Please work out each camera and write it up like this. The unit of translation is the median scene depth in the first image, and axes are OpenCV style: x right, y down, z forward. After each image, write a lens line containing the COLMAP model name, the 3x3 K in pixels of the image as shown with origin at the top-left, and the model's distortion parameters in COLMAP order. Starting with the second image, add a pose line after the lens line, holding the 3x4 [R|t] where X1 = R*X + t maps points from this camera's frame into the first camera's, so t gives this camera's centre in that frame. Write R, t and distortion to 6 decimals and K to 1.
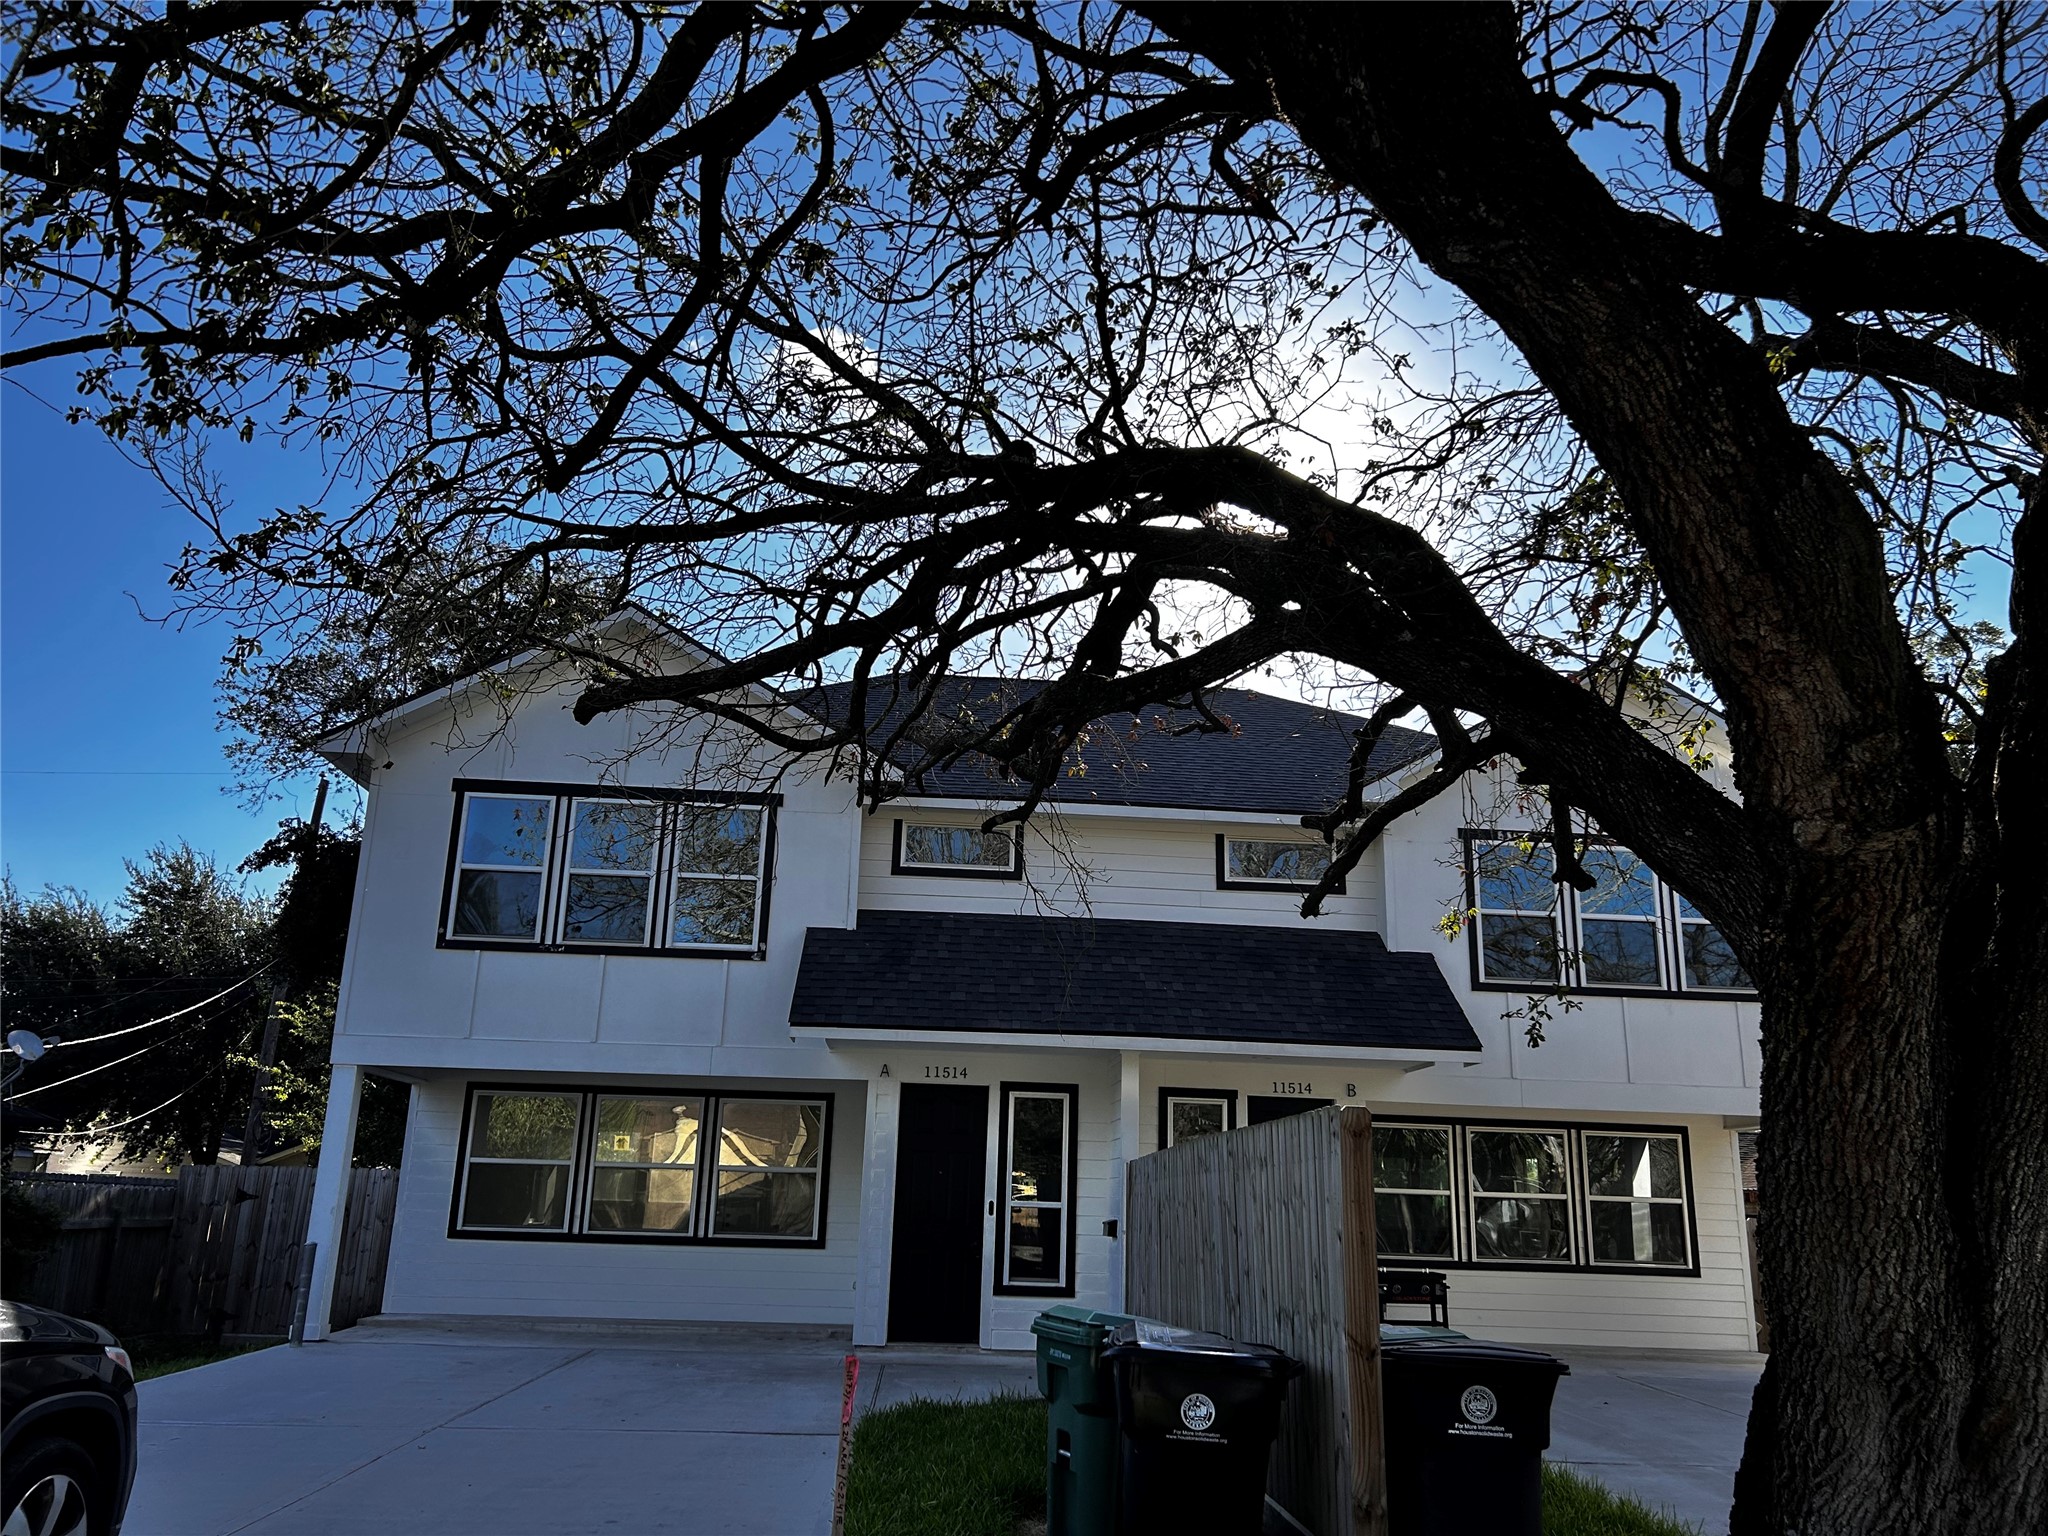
lens RADIAL K [[1556.6, 0, 1027.6], [0, 1556.6, 766.3], [0, 0, 1]] dist [0.047251, -0.066355]
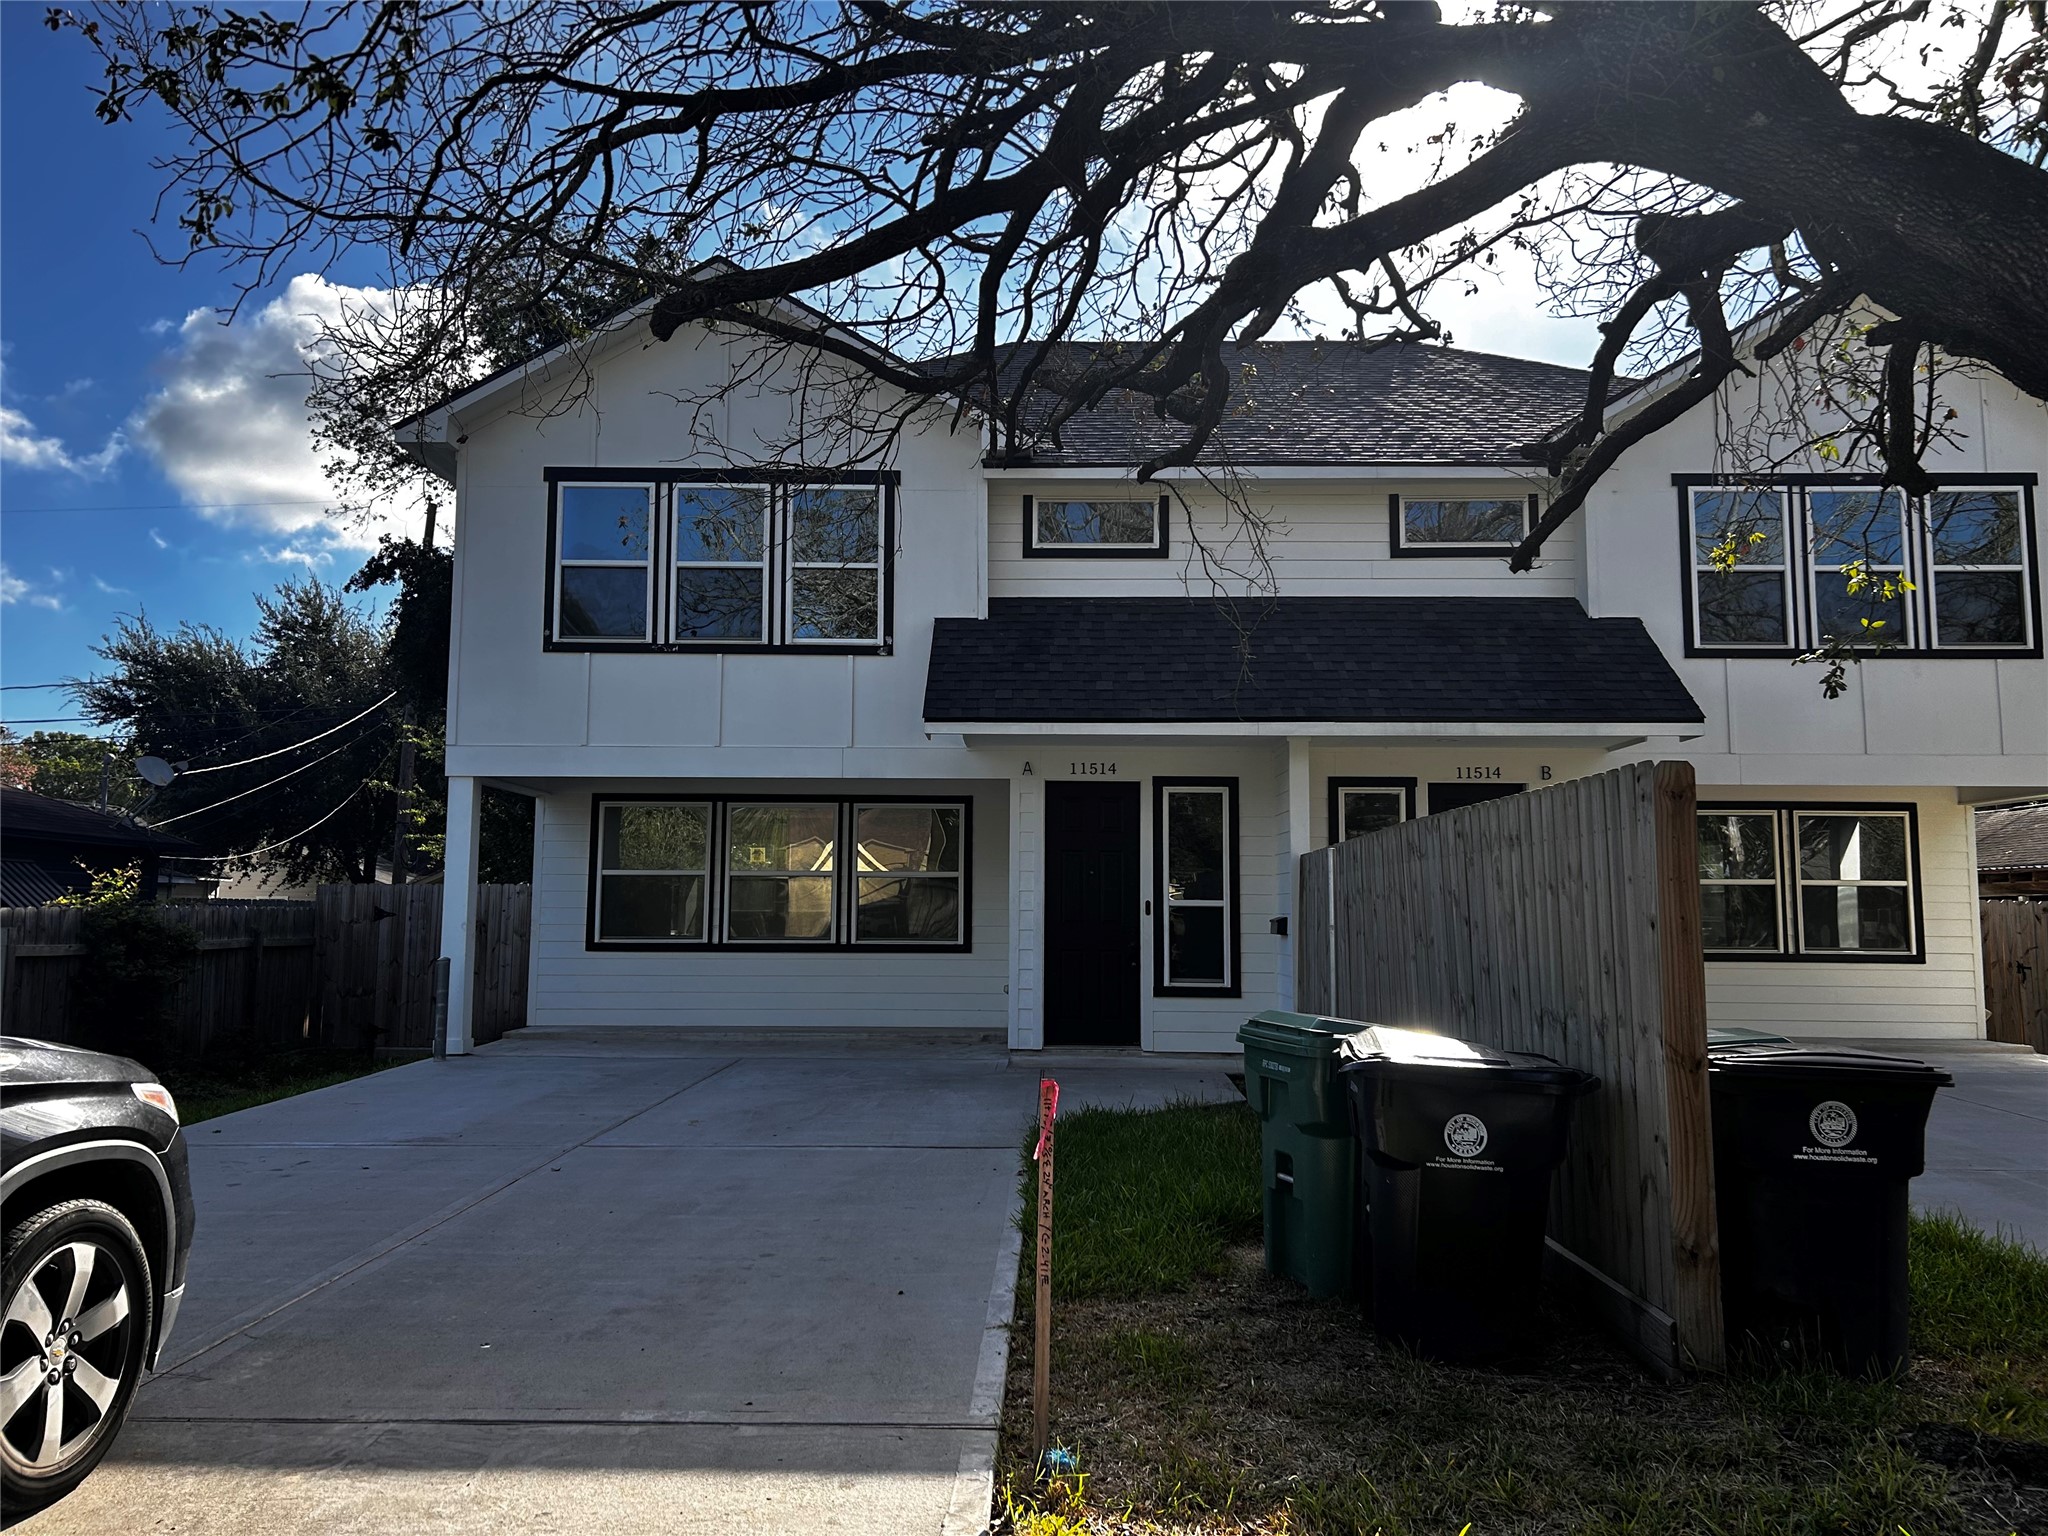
lens RADIAL K [[1556.6, 0, 1027.6], [0, 1556.6, 766.3], [0, 0, 1]] dist [0.047251, -0.066355]
pose [[0.996592, -0.029849, -0.076899, -0.020530], [0.043200, 0.983030, 0.178285, 0.029212], [0.070272, -0.181000, 0.980969, 0.093460]]
